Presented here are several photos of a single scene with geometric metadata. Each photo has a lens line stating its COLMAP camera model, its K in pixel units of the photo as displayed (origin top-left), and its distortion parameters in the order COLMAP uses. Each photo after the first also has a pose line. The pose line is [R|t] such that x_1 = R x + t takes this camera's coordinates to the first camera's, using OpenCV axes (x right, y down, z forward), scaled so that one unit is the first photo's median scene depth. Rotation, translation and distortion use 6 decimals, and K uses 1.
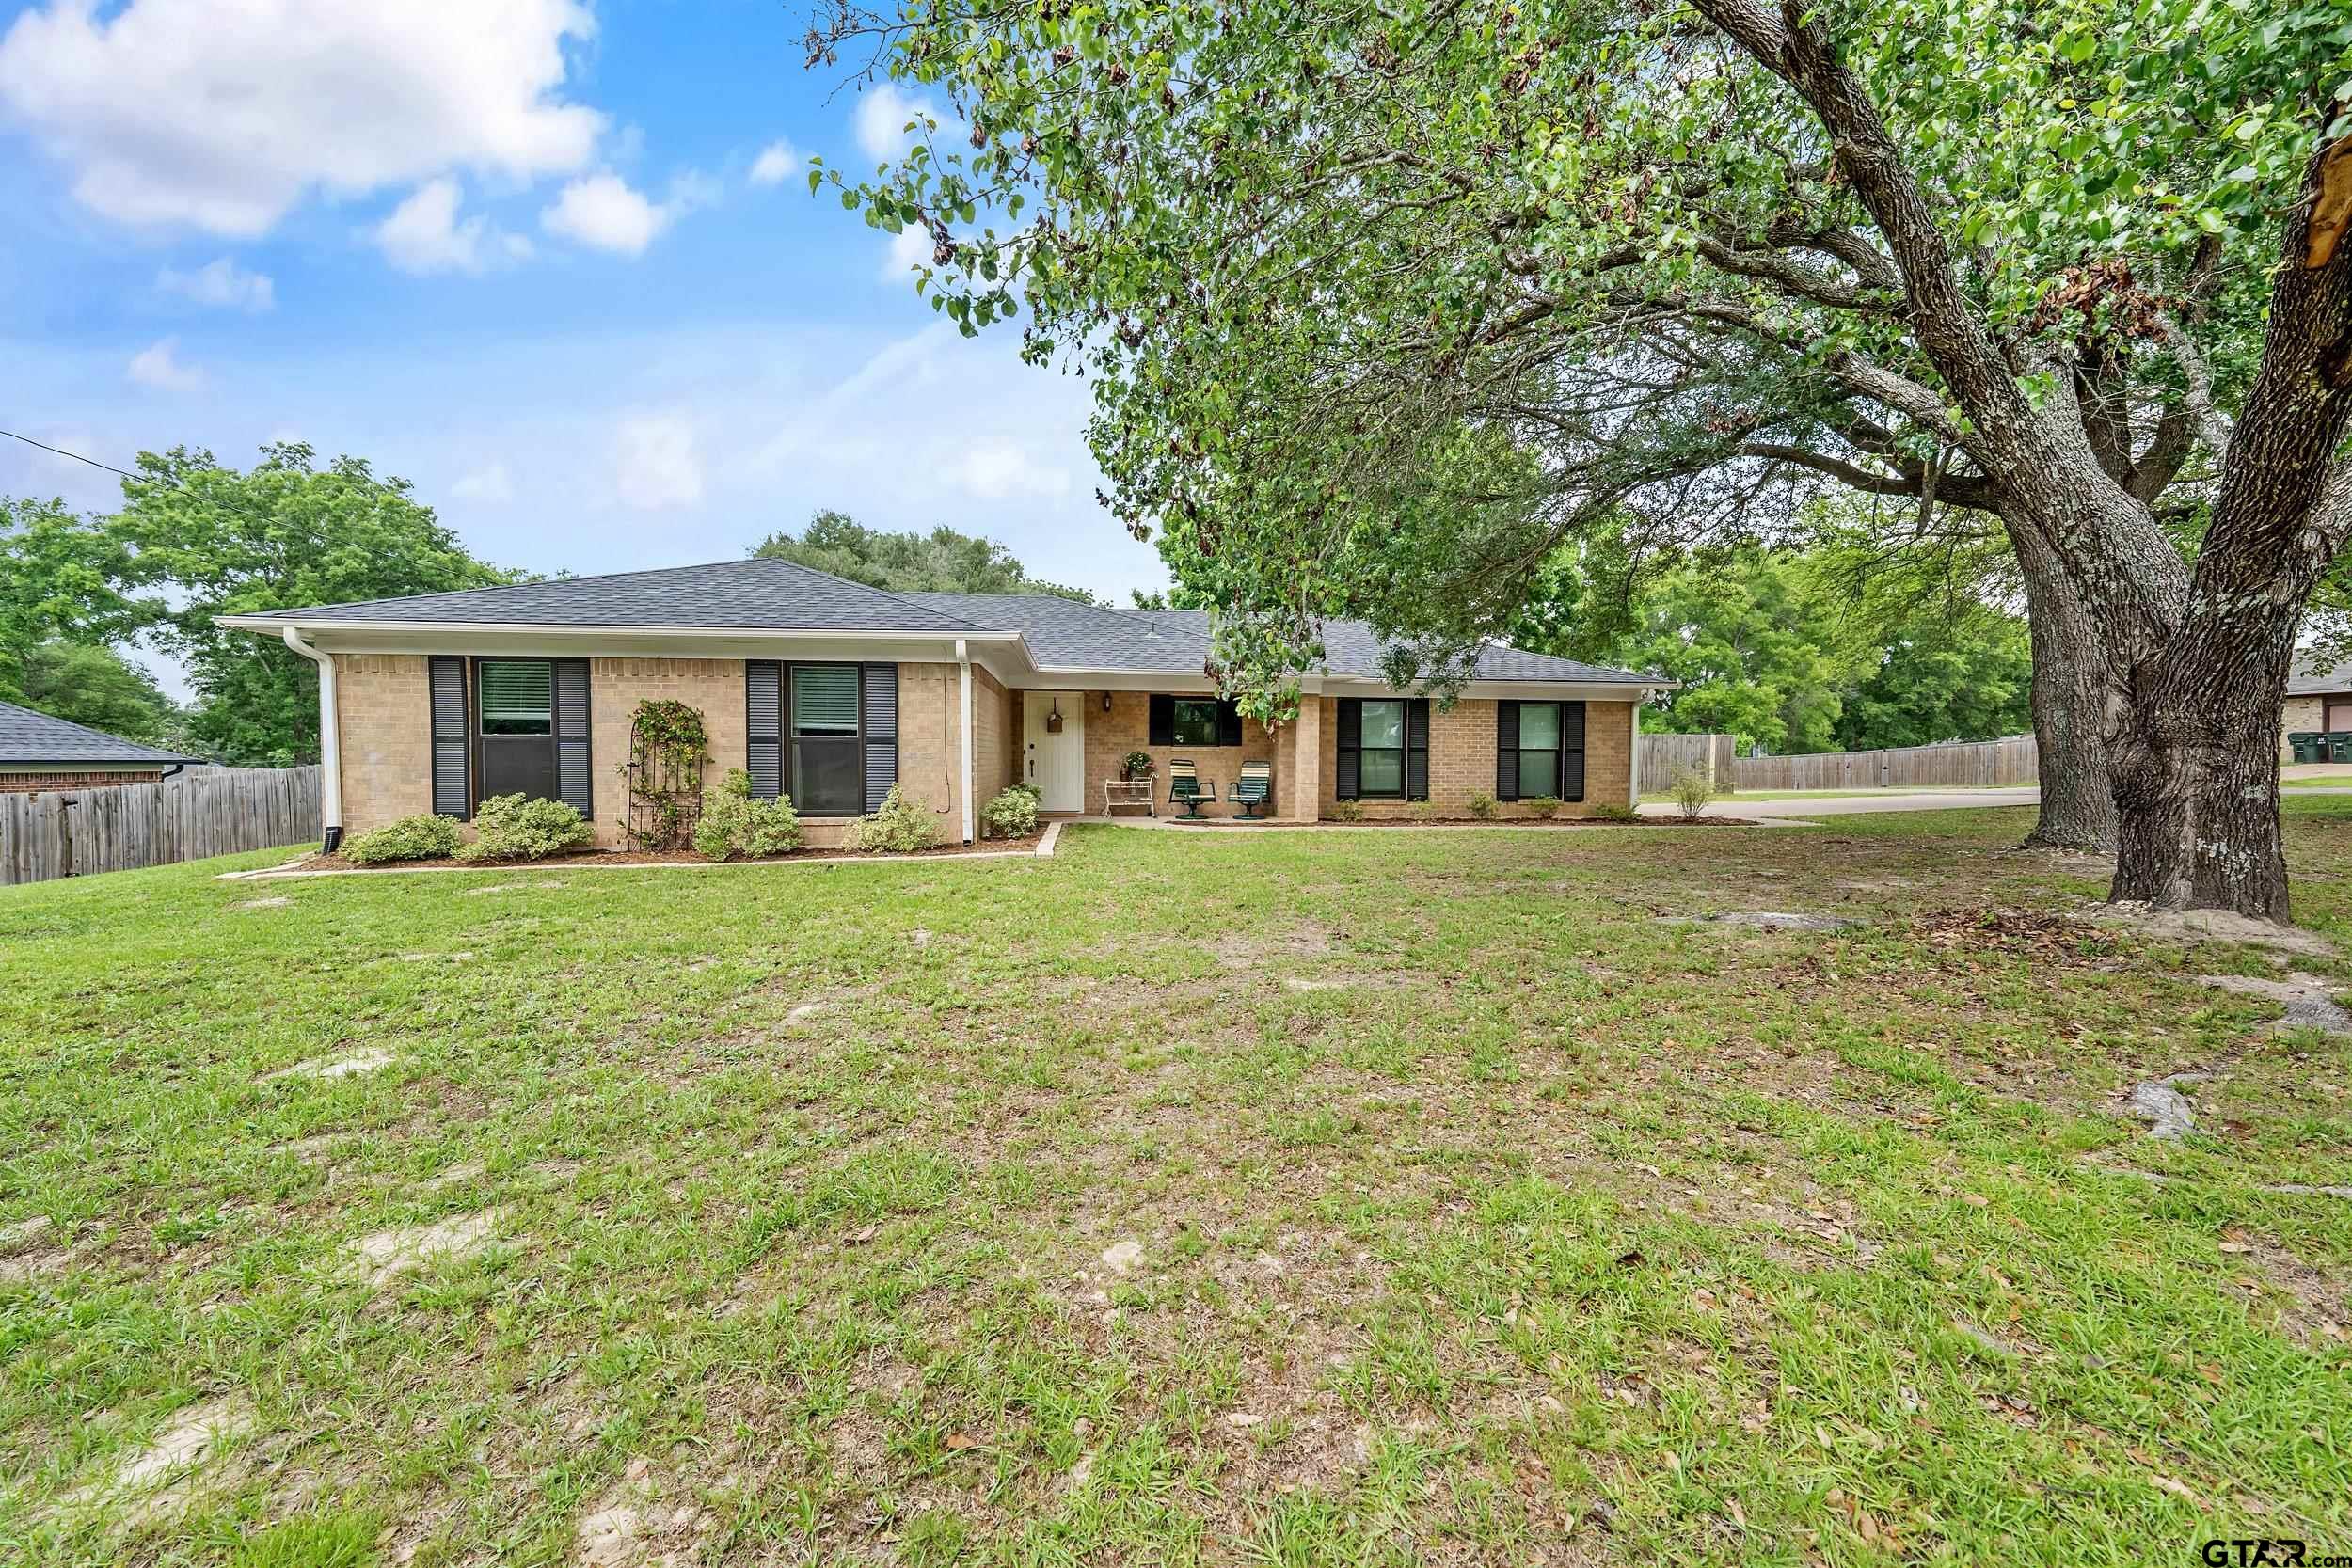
lens RADIAL K [[846.8, 0, 1176.0], [0, 846.8, 784.0], [0, 0, 1]] dist [0.000605, -0.000003]
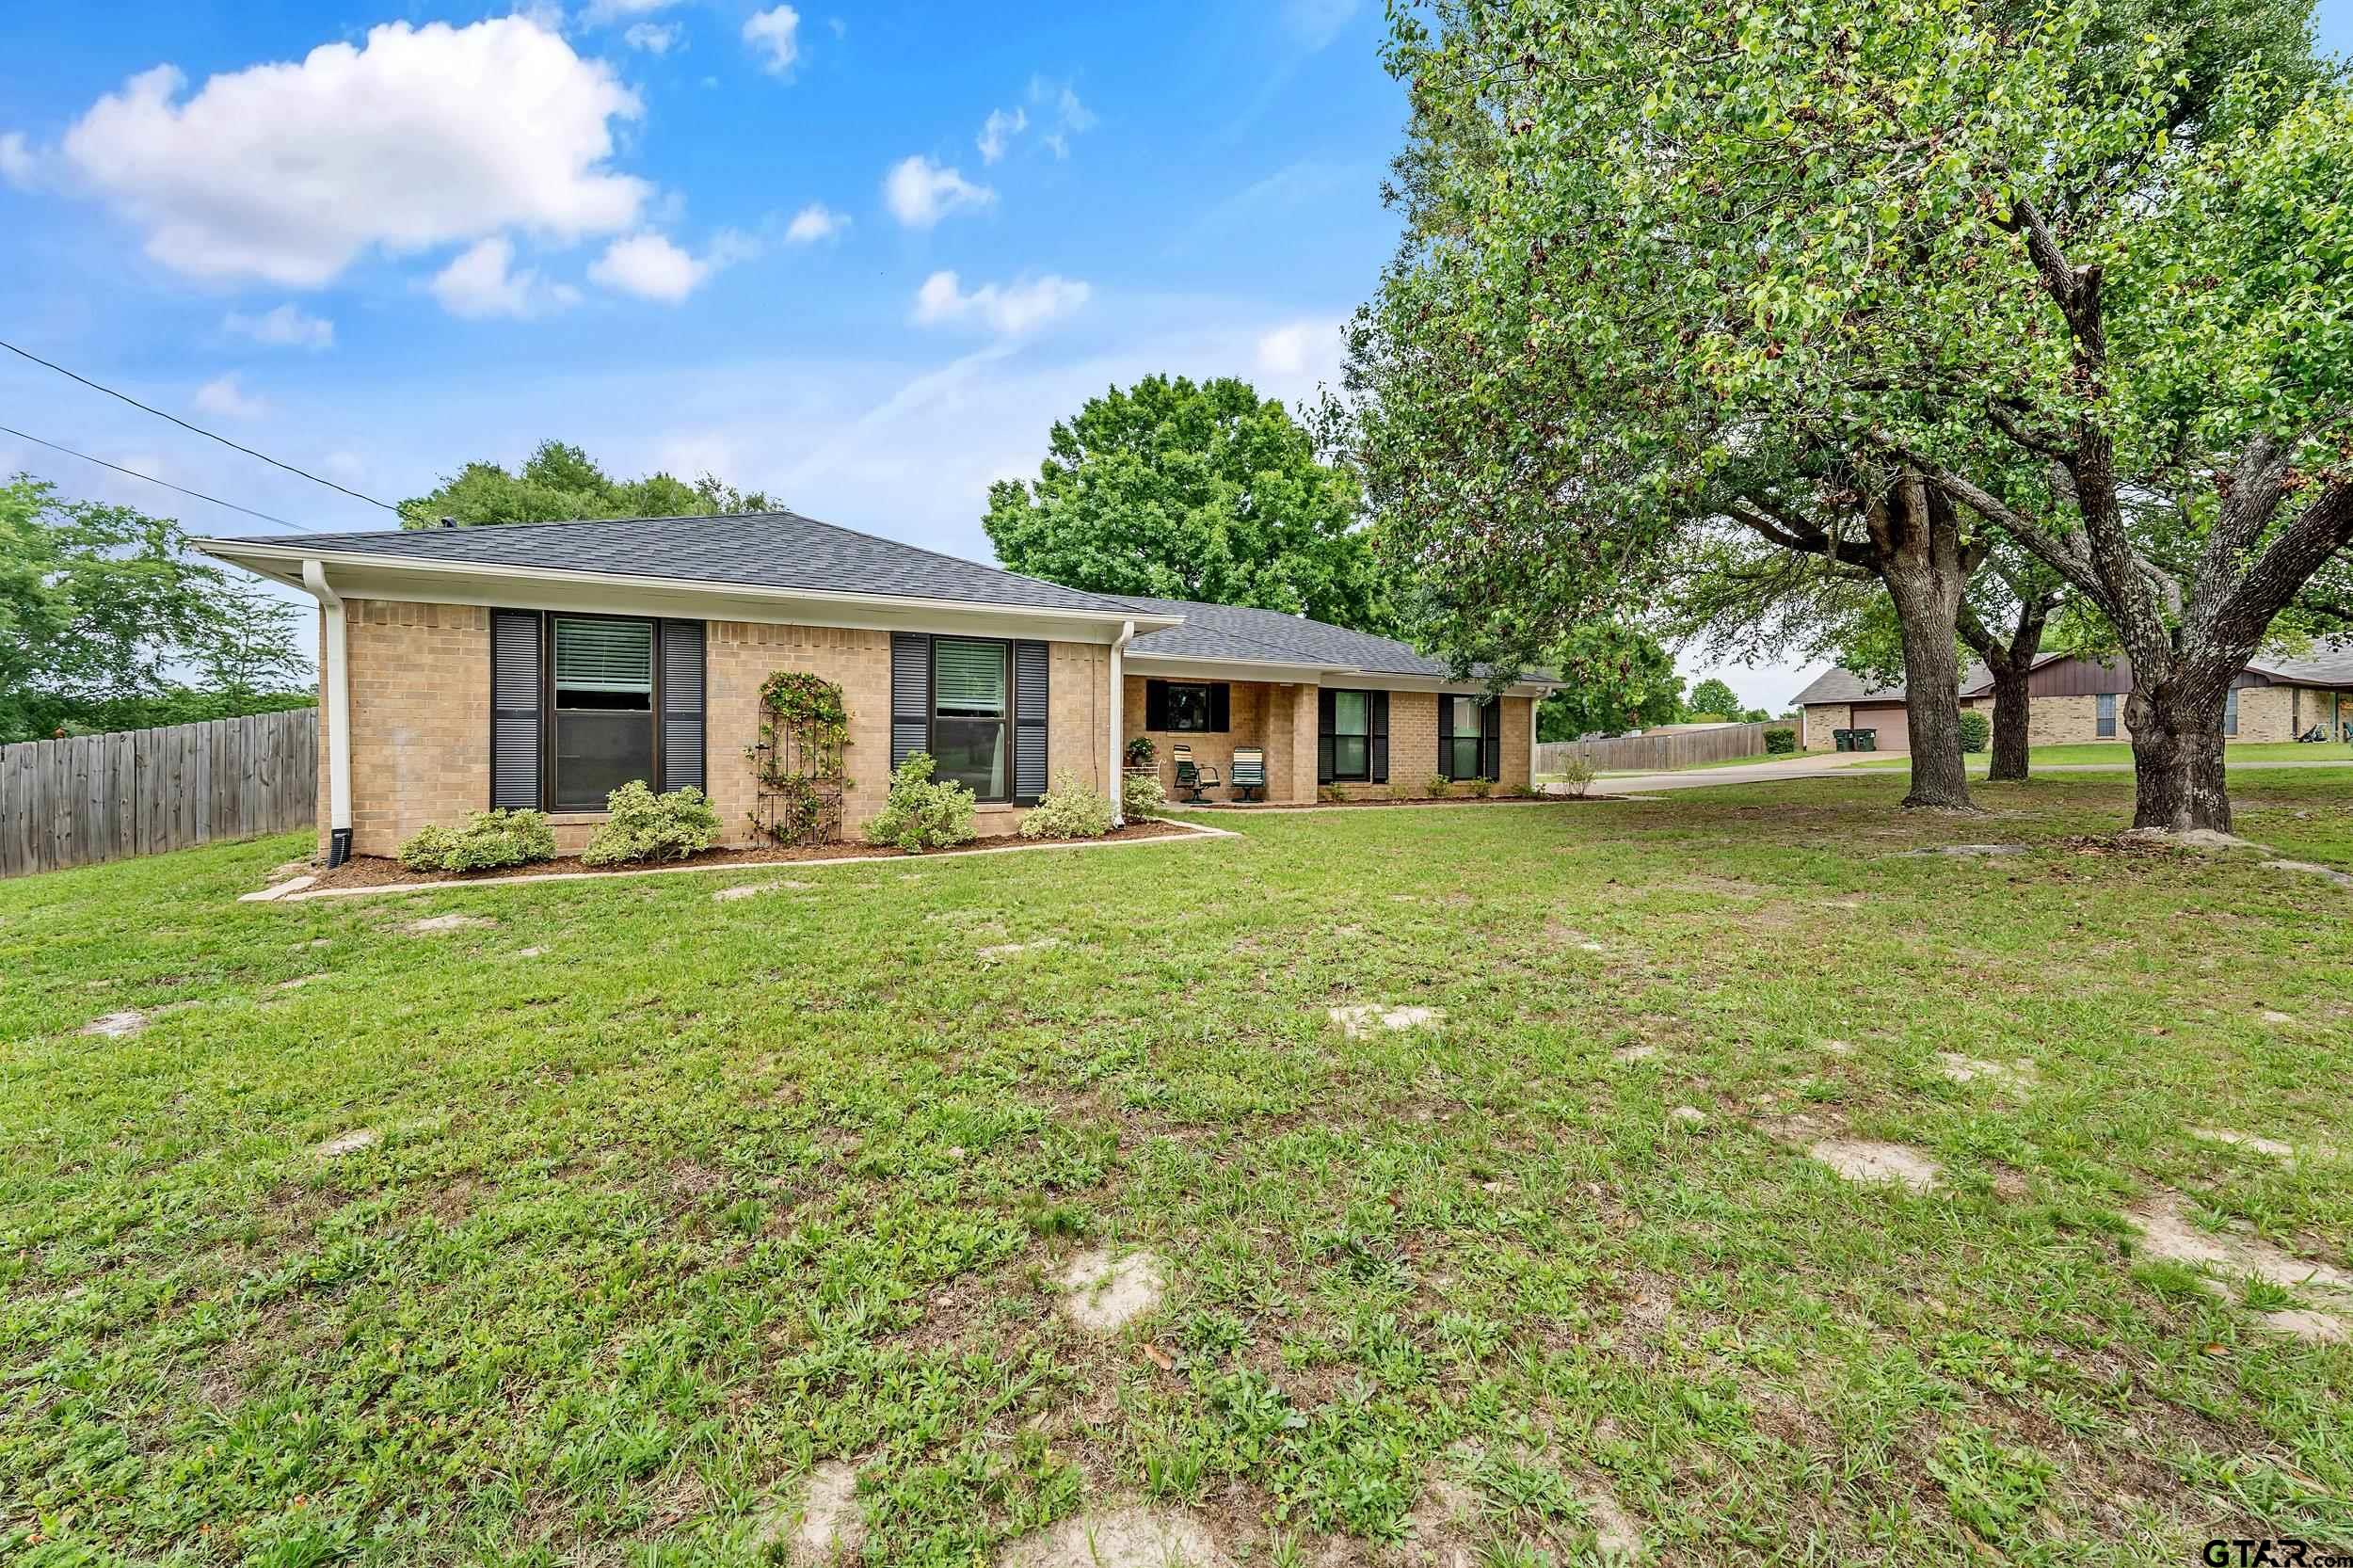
lens RADIAL K [[884.3, 0, 1174.7], [0, 884.3, 750.6], [0, 0, 1]] dist [-0.000863, -0.000008]
pose [[0.939802, 0.000597, 0.341720, -0.543057], [0.008811, 0.999624, -0.025981, 0.007608], [-0.341607, 0.027428, 0.939443, 0.015329]]
